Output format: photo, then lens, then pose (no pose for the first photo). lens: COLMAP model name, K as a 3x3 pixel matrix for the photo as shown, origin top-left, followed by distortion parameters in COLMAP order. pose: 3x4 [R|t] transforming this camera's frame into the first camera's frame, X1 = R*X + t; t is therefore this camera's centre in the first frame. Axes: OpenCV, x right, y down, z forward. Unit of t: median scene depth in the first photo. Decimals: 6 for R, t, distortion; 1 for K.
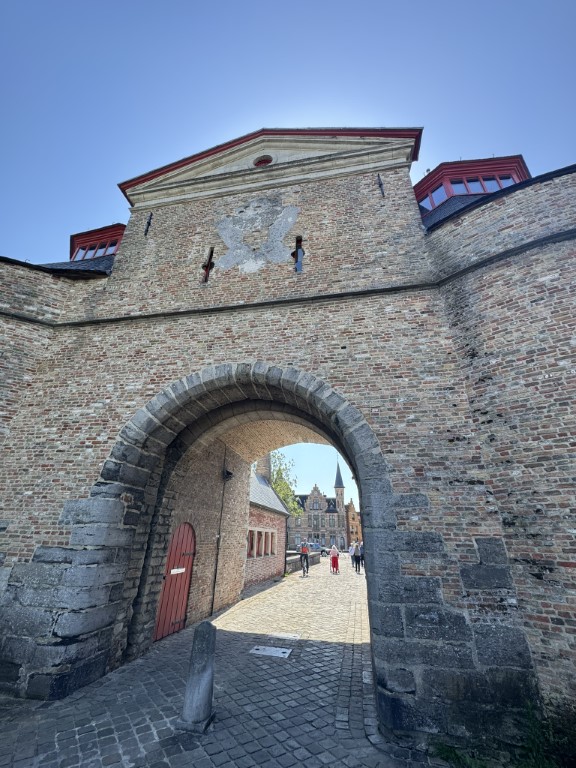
lens RADIAL K [[306.2, 0, 288.7], [0, 306.2, 382.1], [0, 0, 1]] dist [-0.001418, 0.000477]
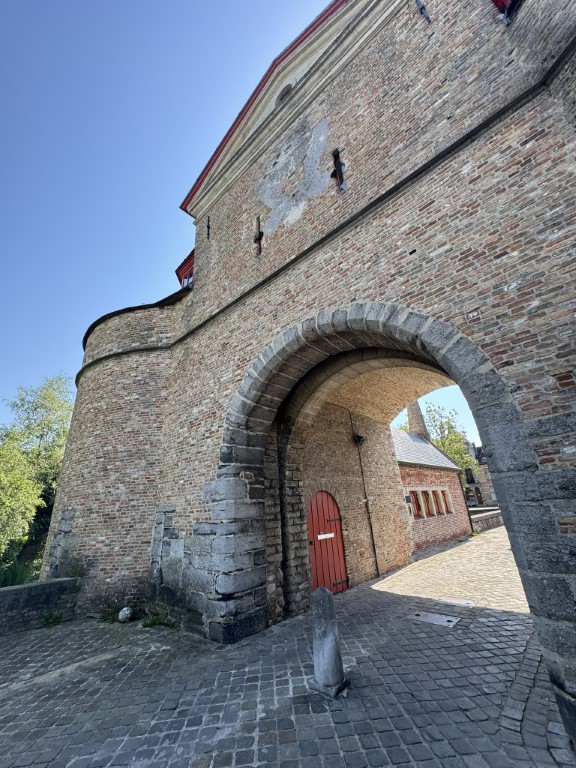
lens RADIAL K [[306.2, 0, 289.2], [0, 306.2, 382.4], [0, 0, 1]] dist [-0.001418, 0.000477]
pose [[0.850068, -0.264432, -0.455478, 0.176709], [0.306713, 0.951593, 0.019968, 0.084411], [0.428150, -0.156675, 0.890023, 0.141877]]
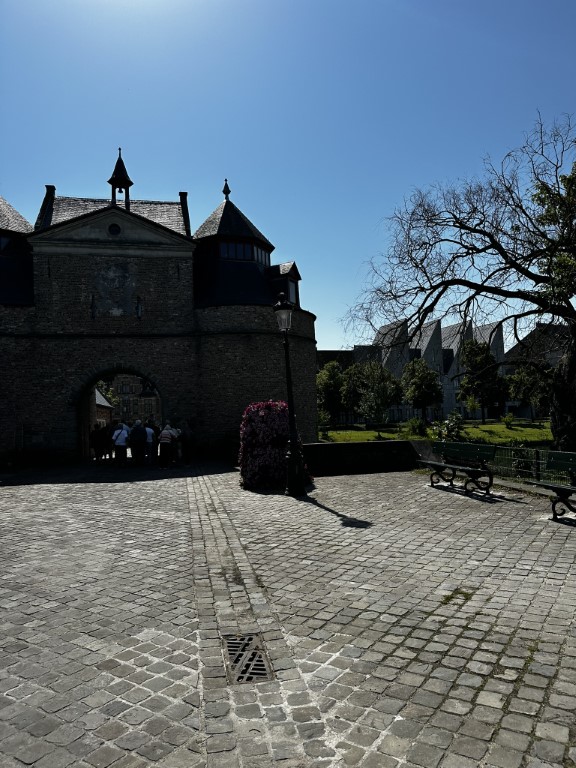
lens RADIAL K [[552.3, 0, 292.5], [0, 552.3, 390.0], [0, 0, 1]] dist [0.075013, -0.013166]
pose [[0.926179, -0.034140, 0.375536, -0.585429], [-0.117229, 0.920476, 0.372801, -1.859027], [-0.358399, -0.389305, 0.848523, -3.801123]]
